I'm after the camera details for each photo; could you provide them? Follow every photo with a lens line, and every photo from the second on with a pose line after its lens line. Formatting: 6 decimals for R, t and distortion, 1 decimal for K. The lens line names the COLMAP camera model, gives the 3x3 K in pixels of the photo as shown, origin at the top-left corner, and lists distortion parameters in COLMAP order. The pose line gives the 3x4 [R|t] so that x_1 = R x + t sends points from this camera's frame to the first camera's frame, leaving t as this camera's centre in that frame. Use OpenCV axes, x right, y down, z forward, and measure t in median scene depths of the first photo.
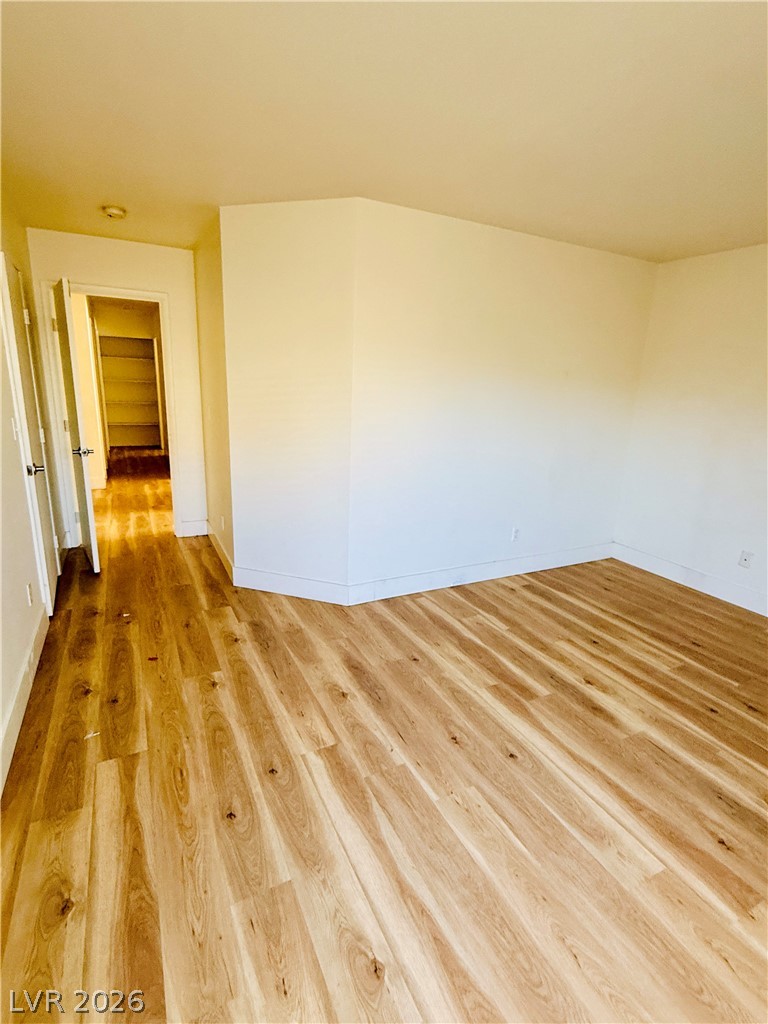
lens RADIAL K [[512.9, 0, 386.4], [0, 512.9, 511.7], [0, 0, 1]] dist [0.001392, 0.000174]
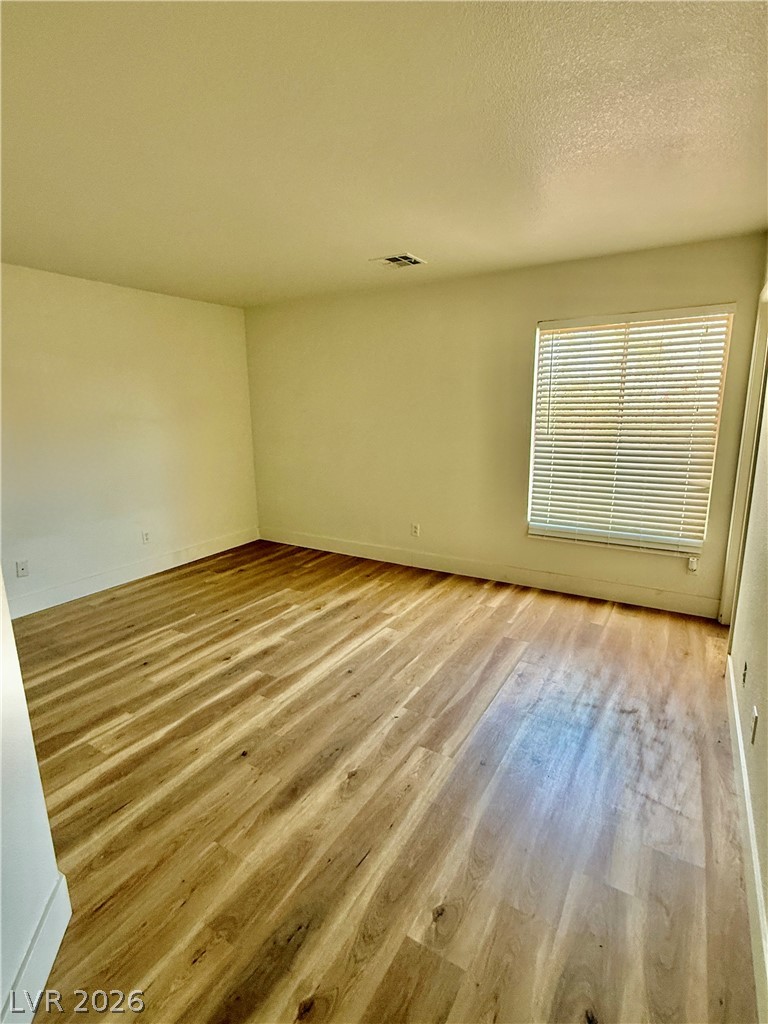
lens RADIAL K [[502.6, 0, 381.7], [0, 502.6, 510.2], [0, 0, 1]] dist [-0.000083, 0.000248]
pose [[-0.528512, -0.206786, 0.823356, -0.683454], [0.203774, 0.910622, 0.359505, -0.323548], [-0.824107, 0.357781, -0.439137, 1.132161]]
